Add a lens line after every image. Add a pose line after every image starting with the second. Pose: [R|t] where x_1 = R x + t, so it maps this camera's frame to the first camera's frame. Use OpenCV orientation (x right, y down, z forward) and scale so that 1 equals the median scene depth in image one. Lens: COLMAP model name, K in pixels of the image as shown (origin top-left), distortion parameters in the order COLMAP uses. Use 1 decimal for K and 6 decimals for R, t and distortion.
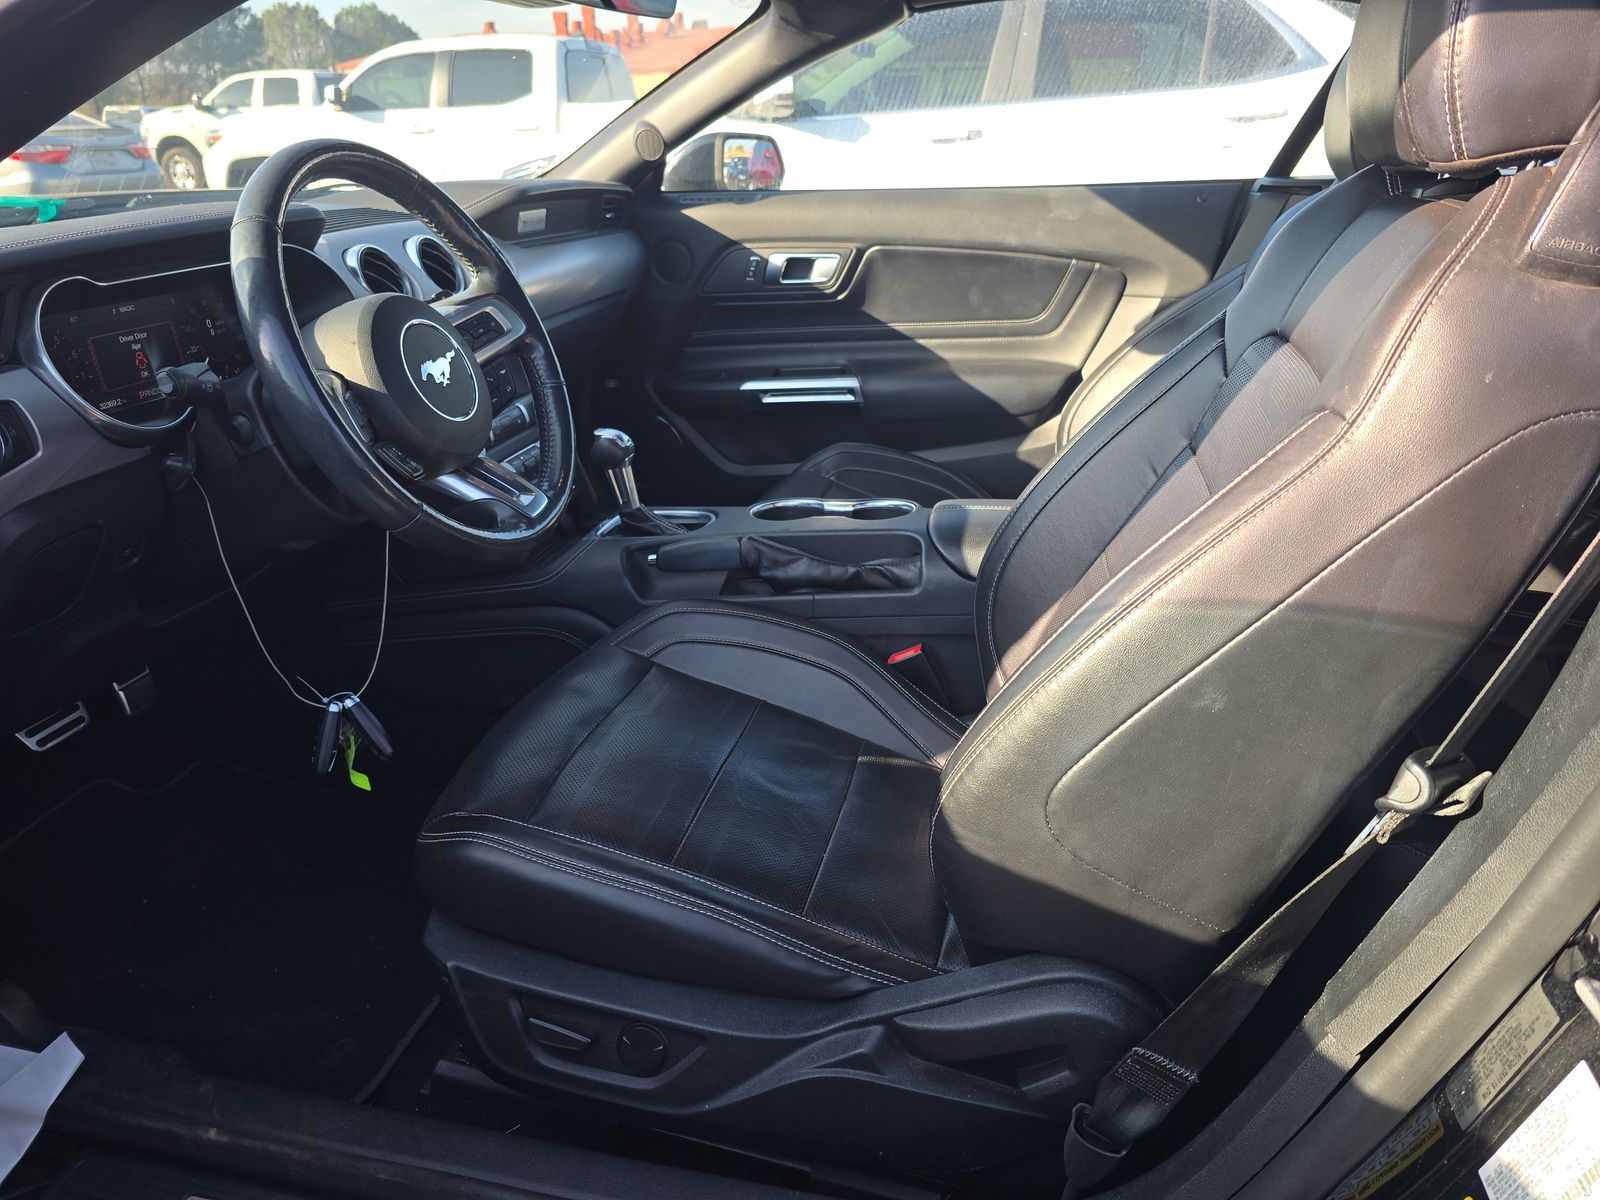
lens RADIAL K [[1092.5, 0, 808.8], [0, 1092.5, 594.3], [0, 0, 1]] dist [0.042353, -0.045037]
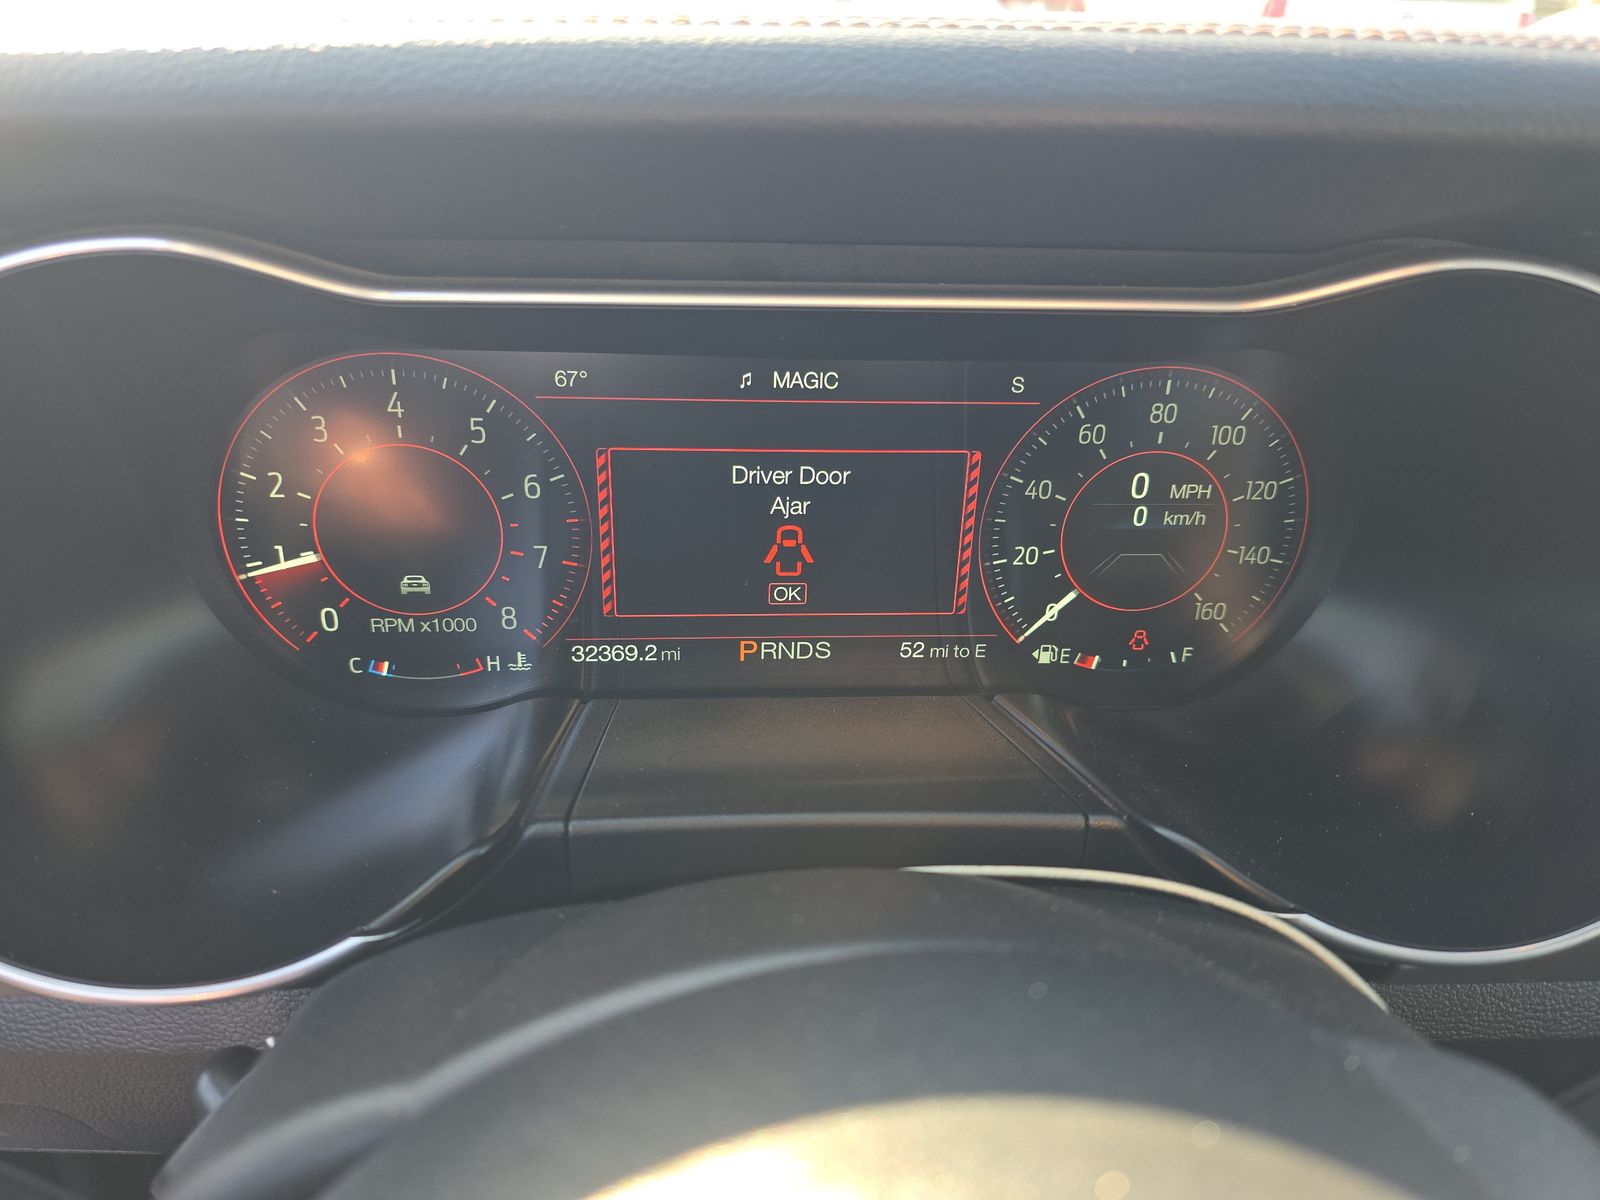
lens RADIAL K [[1092.5, 0, 793.3], [0, 1092.5, 588.4], [0, 0, 1]] dist [0.042353, -0.045037]
pose [[0.306465, 0.454342, -0.836452, -0.186515], [-0.407089, 0.856879, 0.316286, -0.154738], [0.860441, 0.243580, 0.447561, 0.456131]]
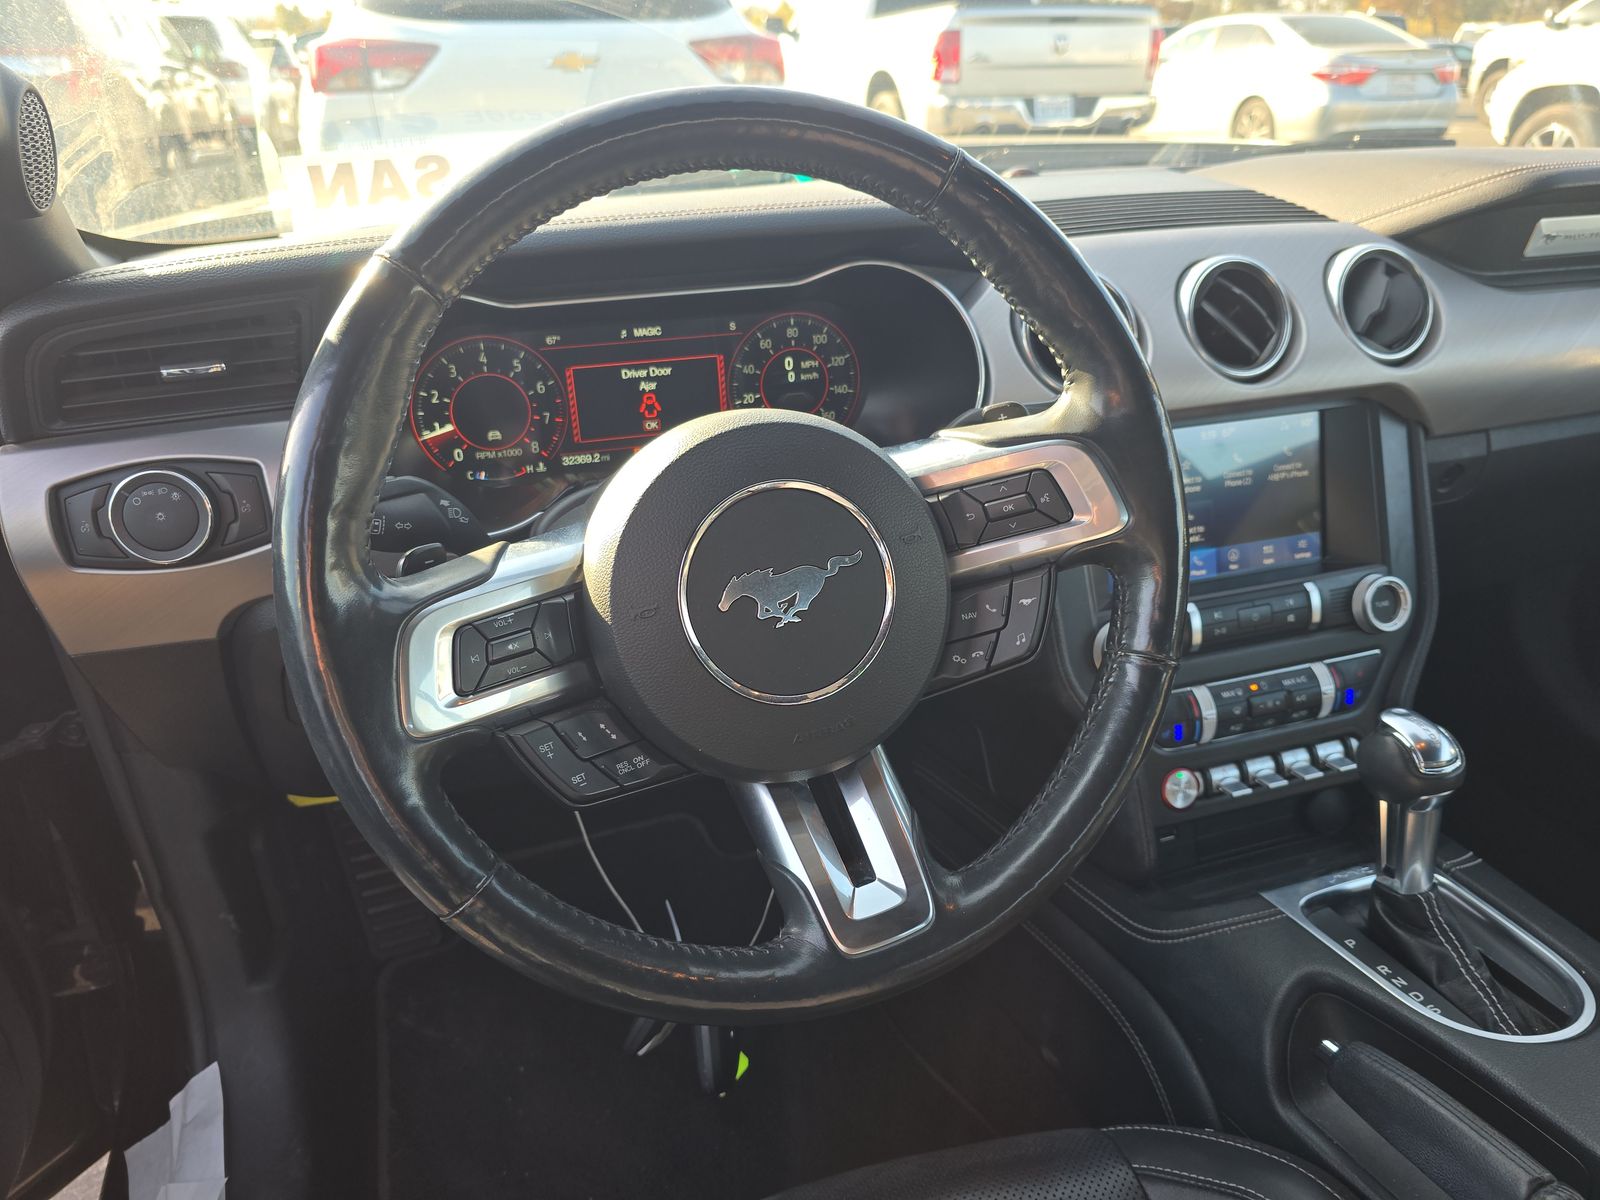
lens RADIAL K [[1092.5, 0, 799.7], [0, 1092.5, 589.0], [0, 0, 1]] dist [0.042353, -0.045037]
pose [[0.516097, 0.367410, -0.773728, 0.013527], [-0.323067, 0.920108, 0.221425, -0.151367], [0.793267, 0.135689, 0.593563, 0.354147]]
